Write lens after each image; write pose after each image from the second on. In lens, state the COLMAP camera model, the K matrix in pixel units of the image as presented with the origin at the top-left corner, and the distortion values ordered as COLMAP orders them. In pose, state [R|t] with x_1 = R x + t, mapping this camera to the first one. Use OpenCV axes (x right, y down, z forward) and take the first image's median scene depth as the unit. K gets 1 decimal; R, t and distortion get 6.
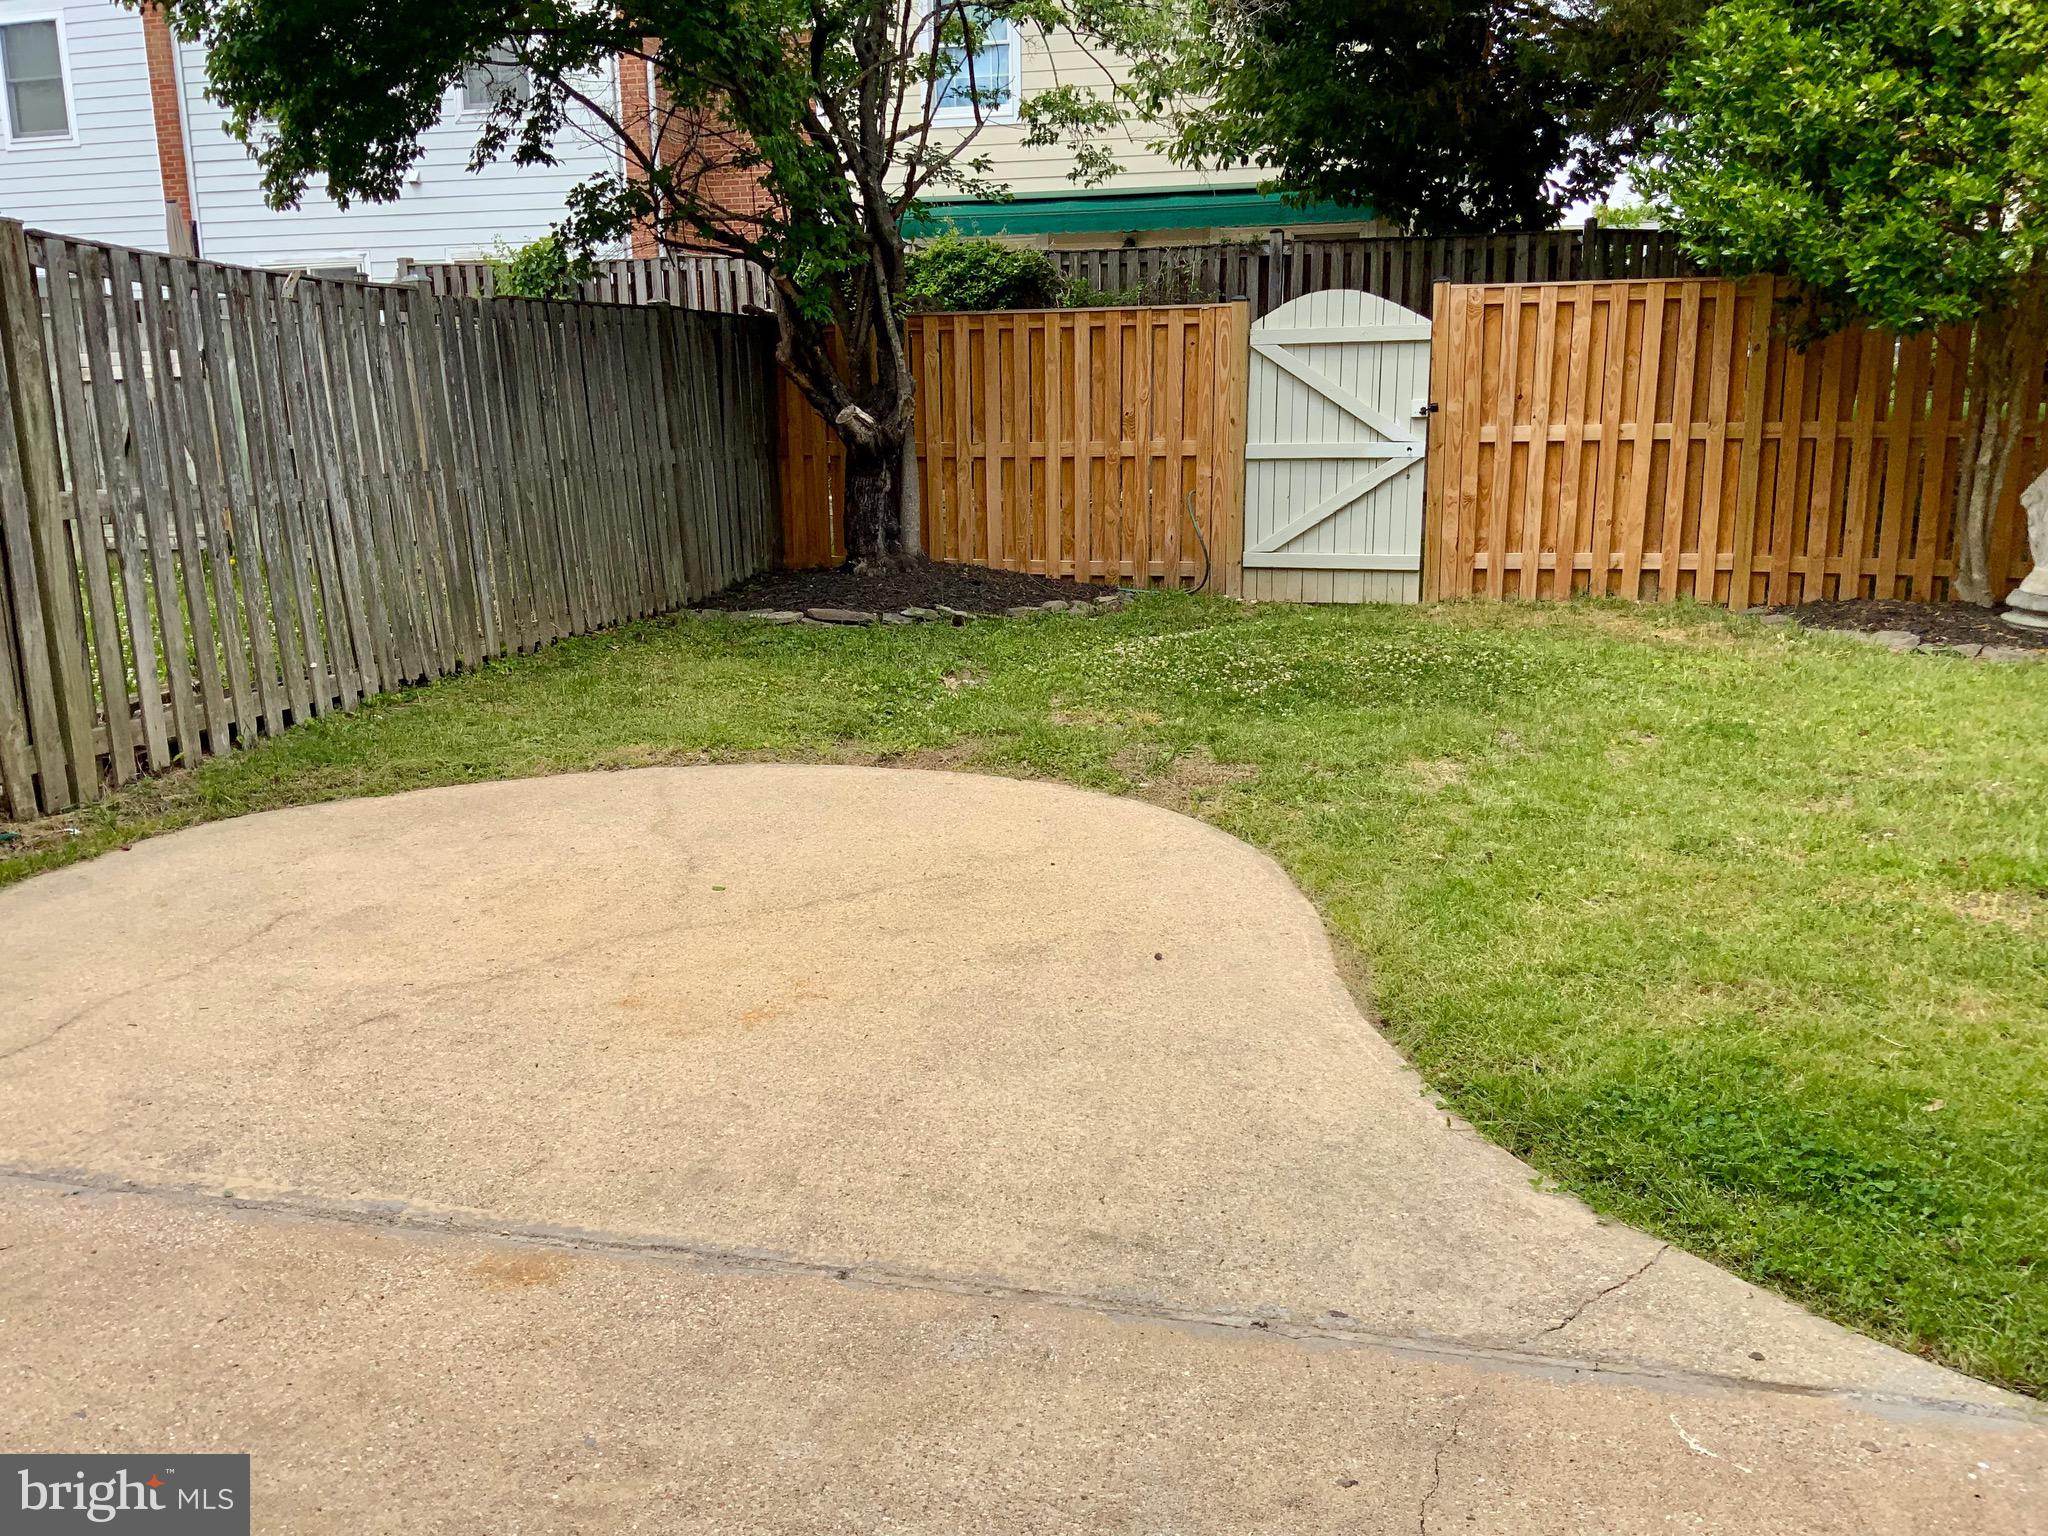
lens RADIAL K [[1711.0, 0, 1035.6], [0, 1711.0, 778.9], [0, 0, 1]] dist [0.041409, -0.060870]
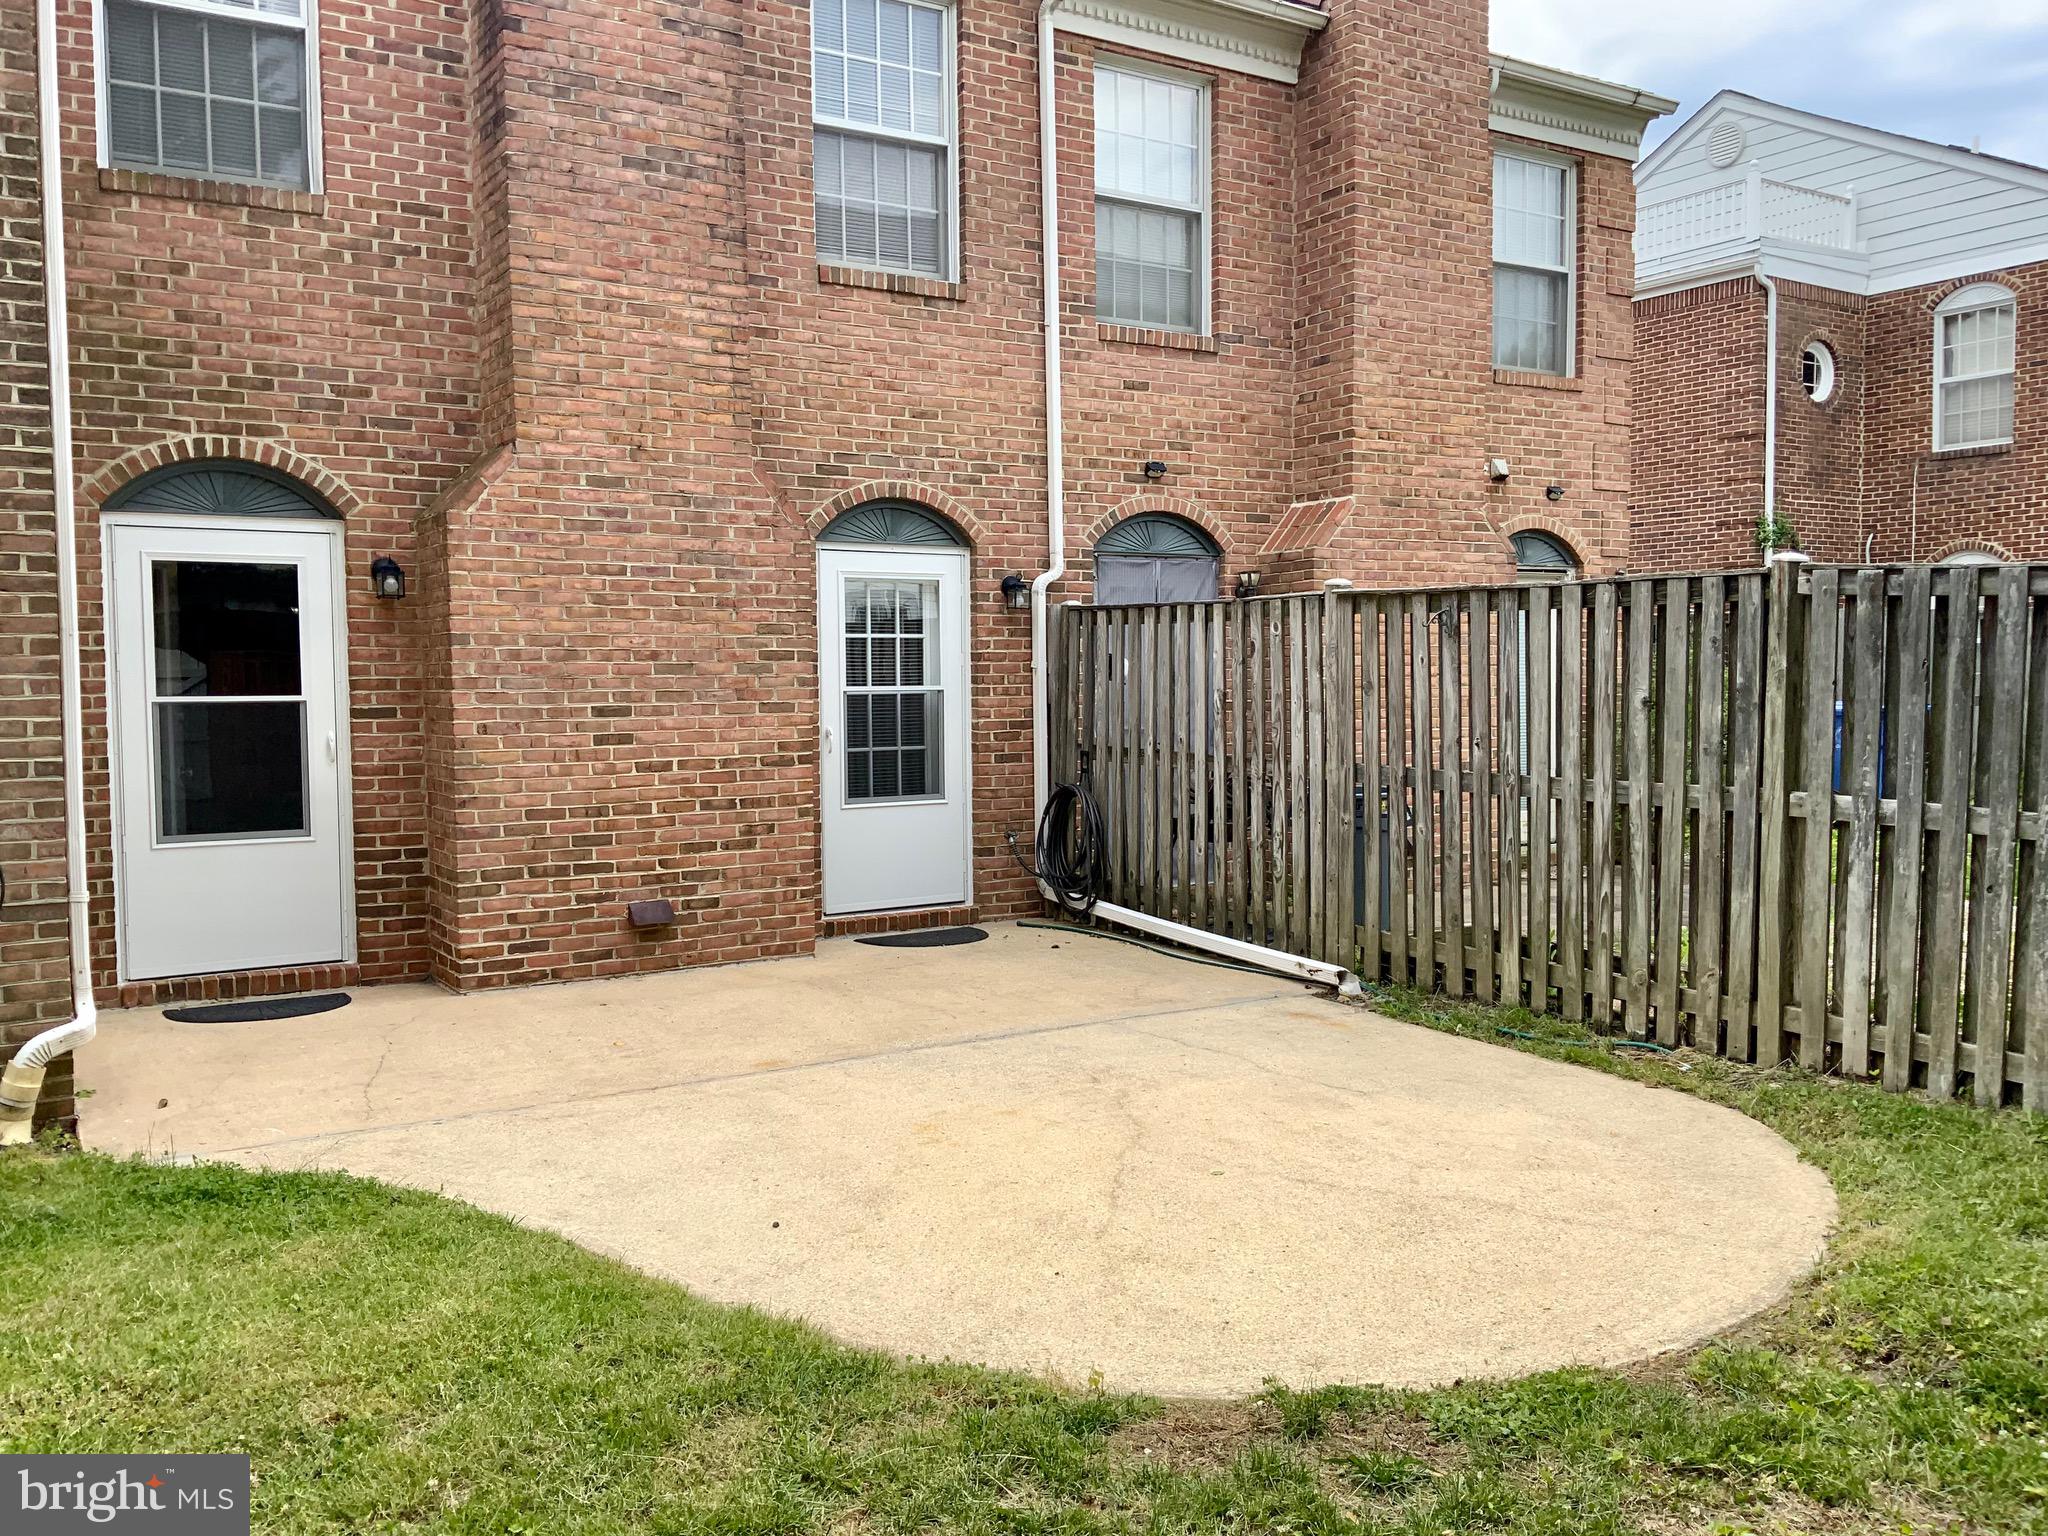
lens RADIAL K [[1711.0, 0, 1026.0], [0, 1711.0, 769.5], [0, 0, 1]] dist [0.041409, -0.060870]
pose [[-0.705417, 0.056648, -0.706525, 0.403081], [-0.145187, 0.964117, 0.222260, -0.251069], [0.693763, 0.259364, -0.671880, 0.986121]]
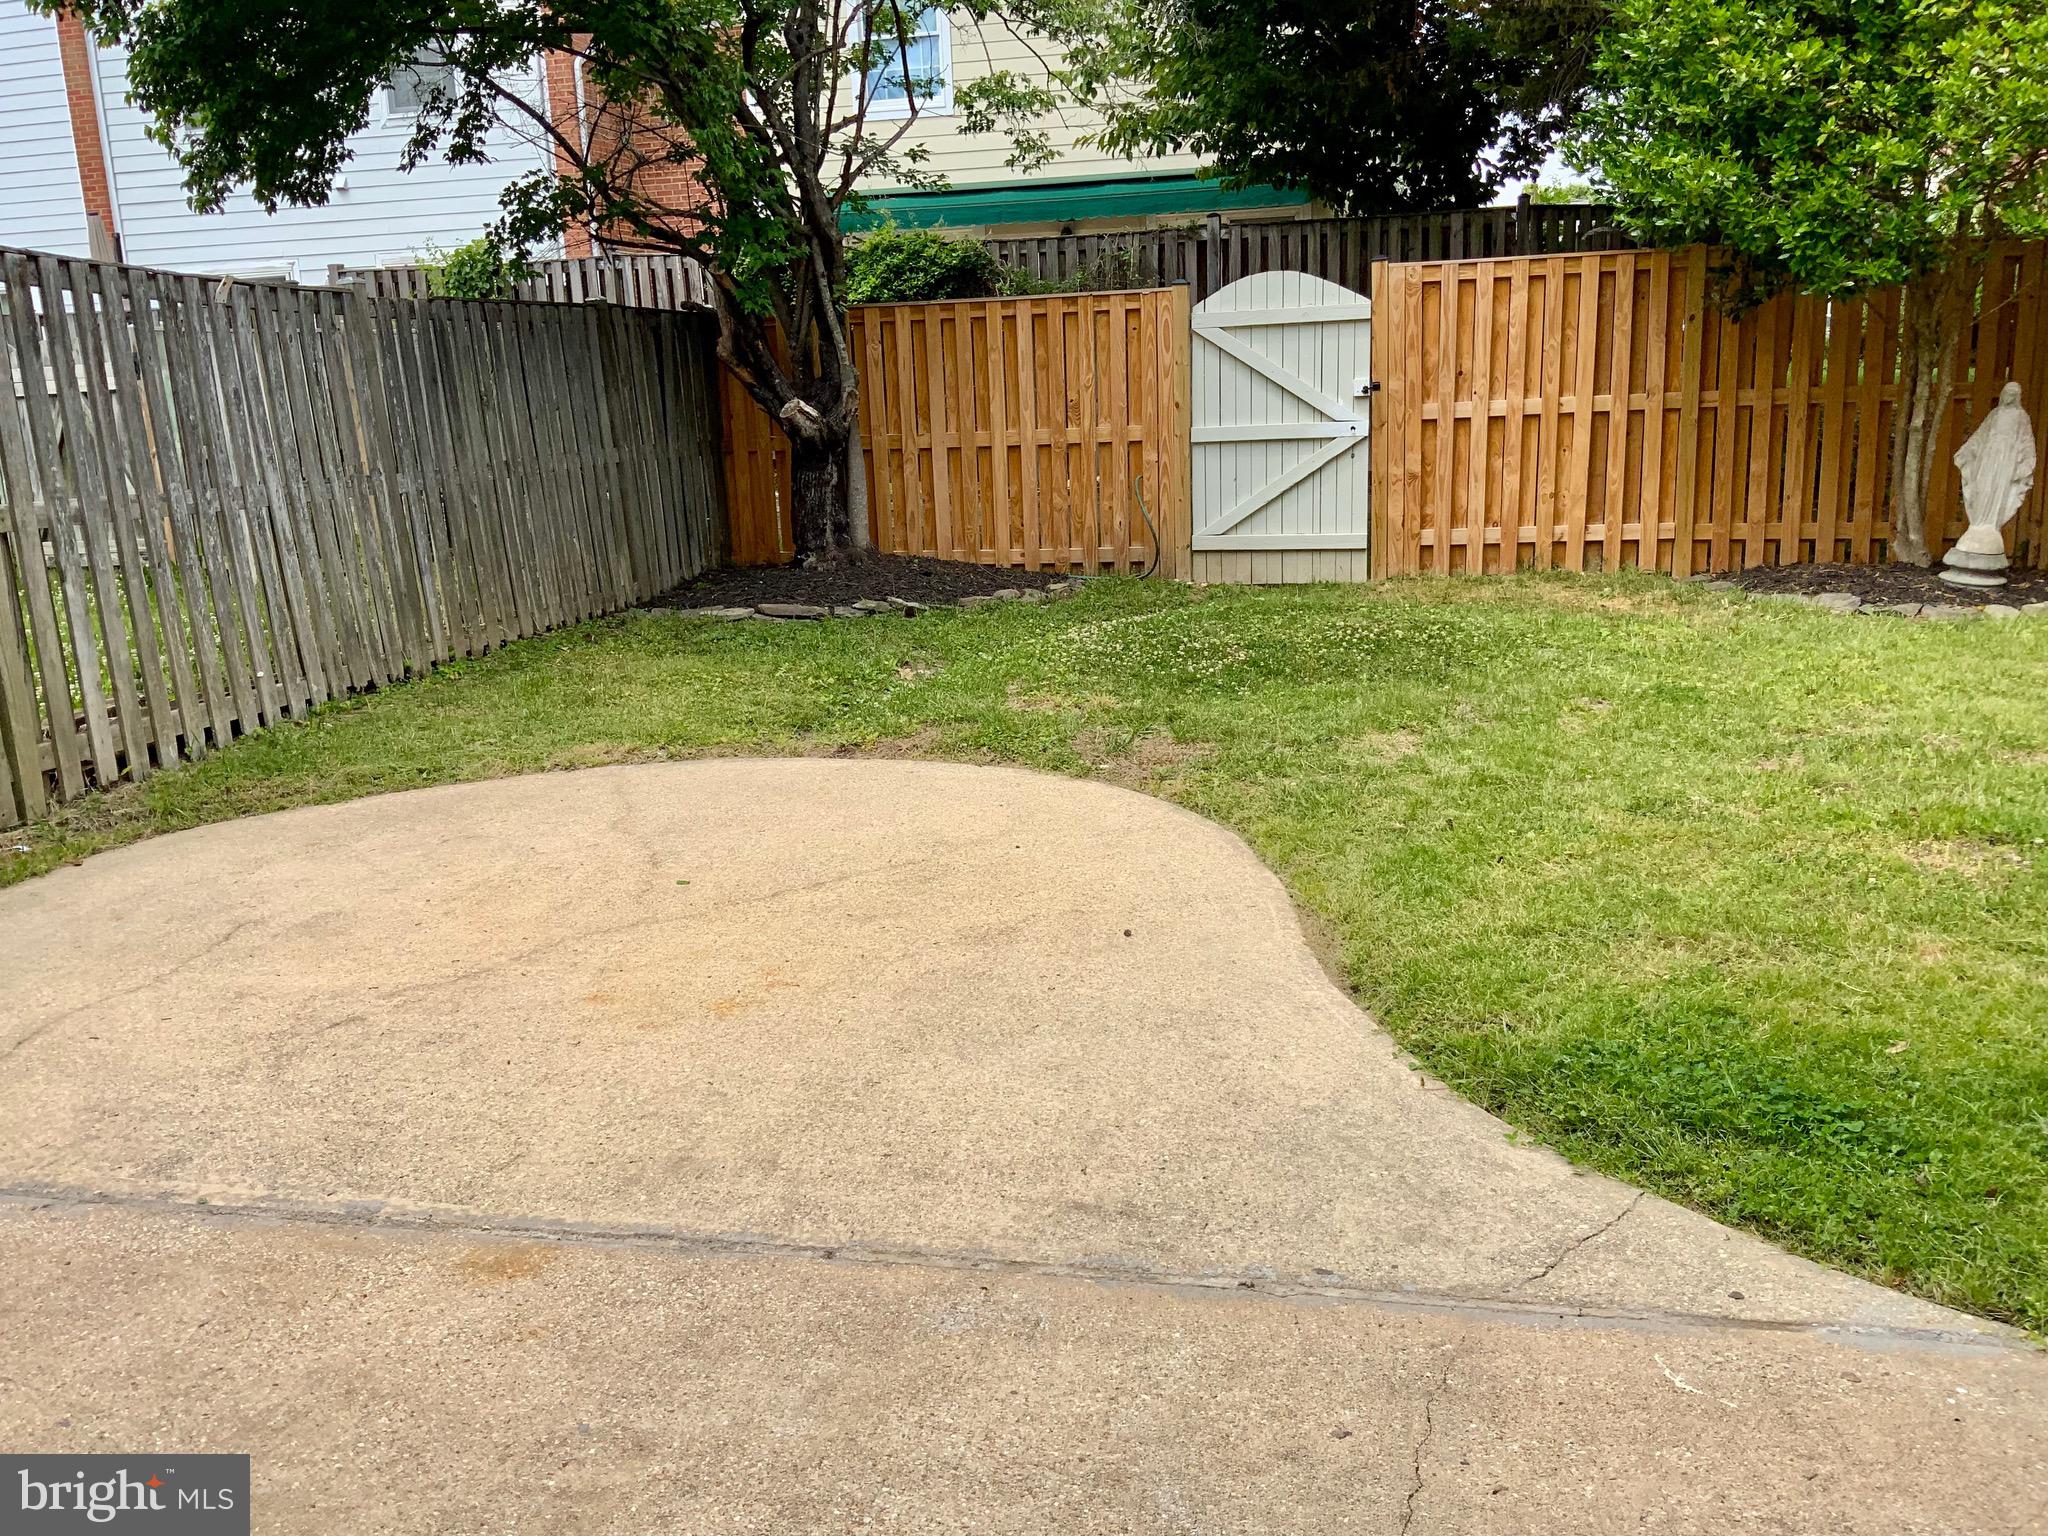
lens RADIAL K [[1711.0, 0, 1034.7], [0, 1711.0, 781.2], [0, 0, 1]] dist [0.041409, -0.060870]
pose [[0.999067, -0.033593, 0.027134, -0.003776], [0.033466, 0.999427, 0.005108, 0.004384], [-0.027290, -0.004195, 0.999619, -0.000566]]
